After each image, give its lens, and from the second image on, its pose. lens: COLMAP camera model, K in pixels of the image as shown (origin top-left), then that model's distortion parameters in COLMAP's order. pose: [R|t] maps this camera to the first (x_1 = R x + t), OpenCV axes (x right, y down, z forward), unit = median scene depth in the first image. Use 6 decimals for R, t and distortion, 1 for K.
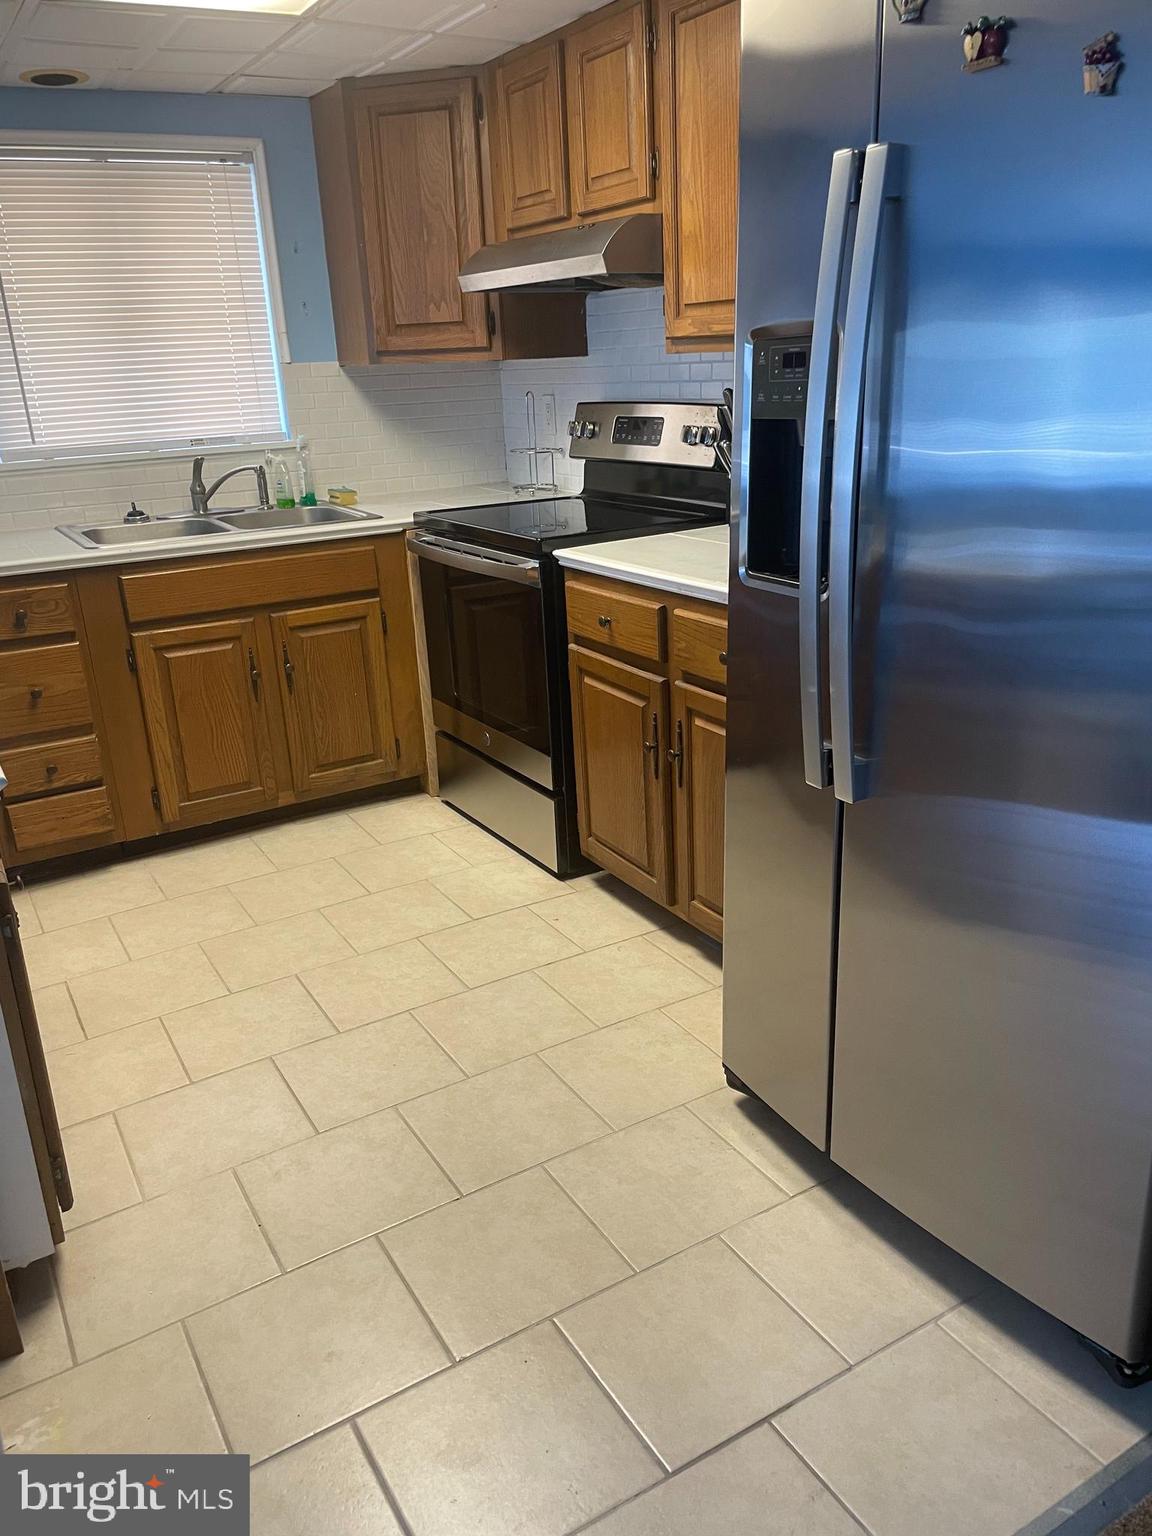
lens RADIAL K [[1187.3, 0, 576.0], [0, 1187.3, 768.0], [0, 0, 1]] dist [0.028841, -0.003756]
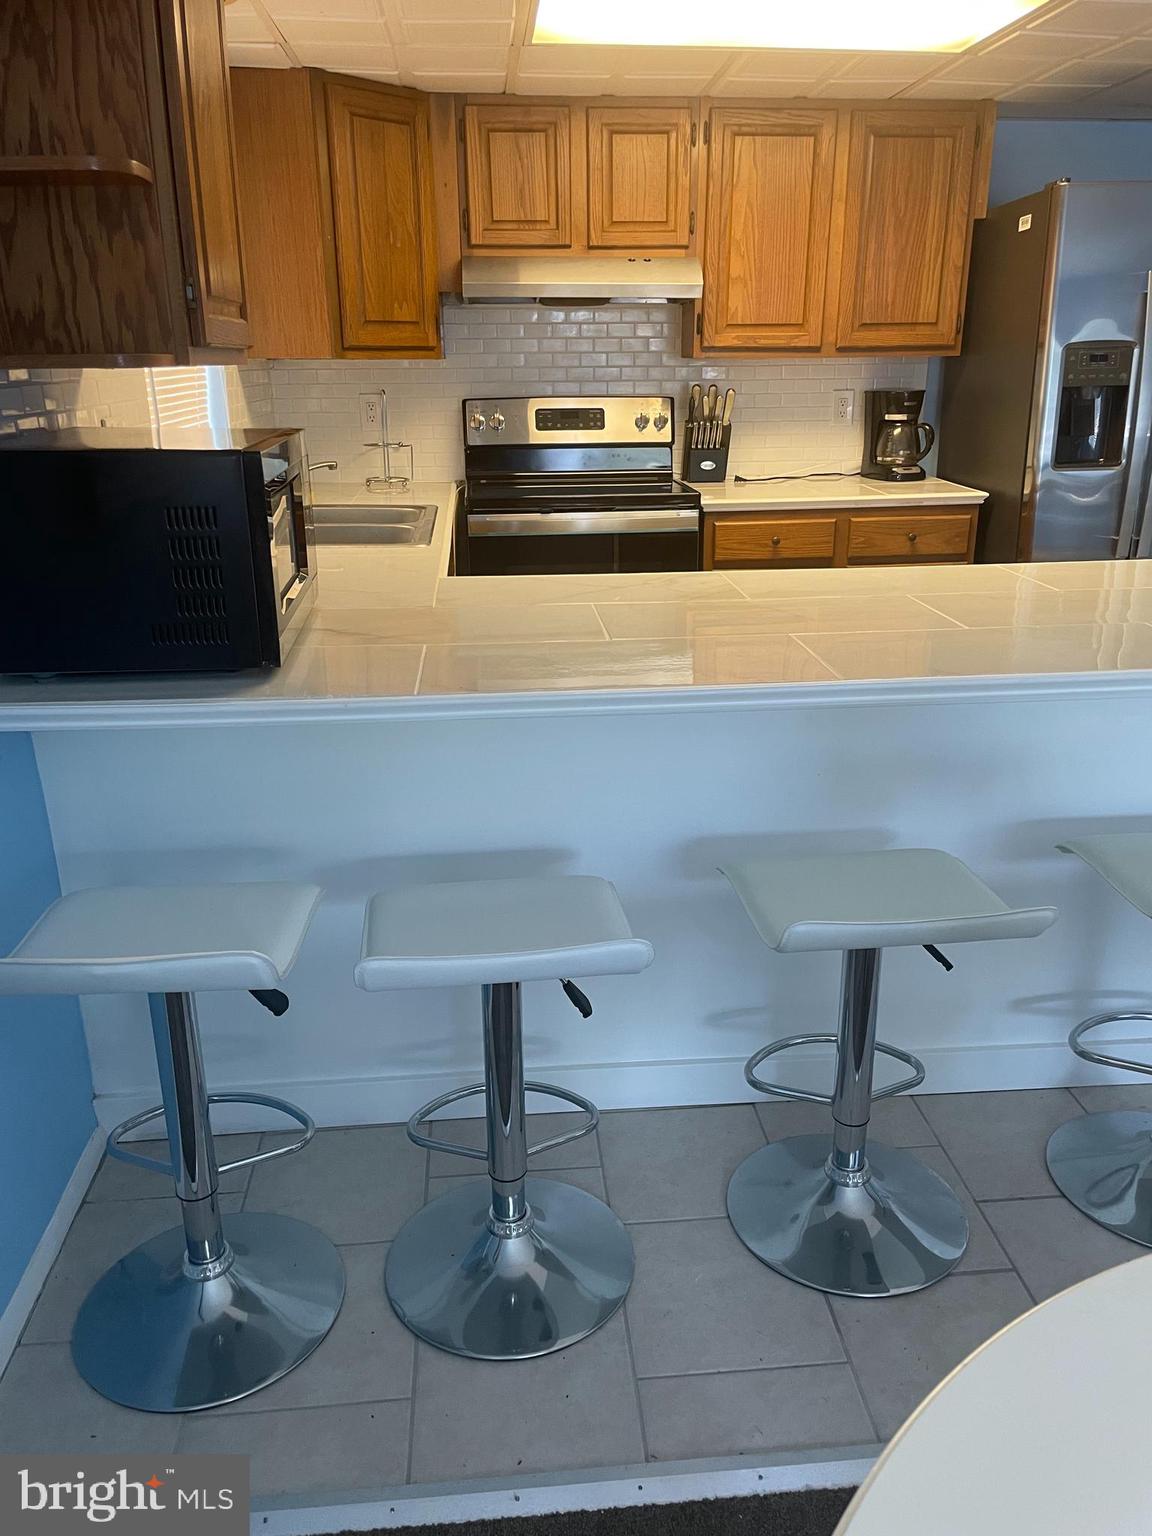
lens RADIAL K [[1187.3, 0, 576.0], [0, 1187.3, 768.0], [0, 0, 1]] dist [0.028841, -0.003756]
pose [[0.426440, -0.254827, 0.867878, -1.181155], [0.285002, 0.948475, 0.138454, -0.111039], [-0.858442, 0.188305, 0.477094, 0.484699]]
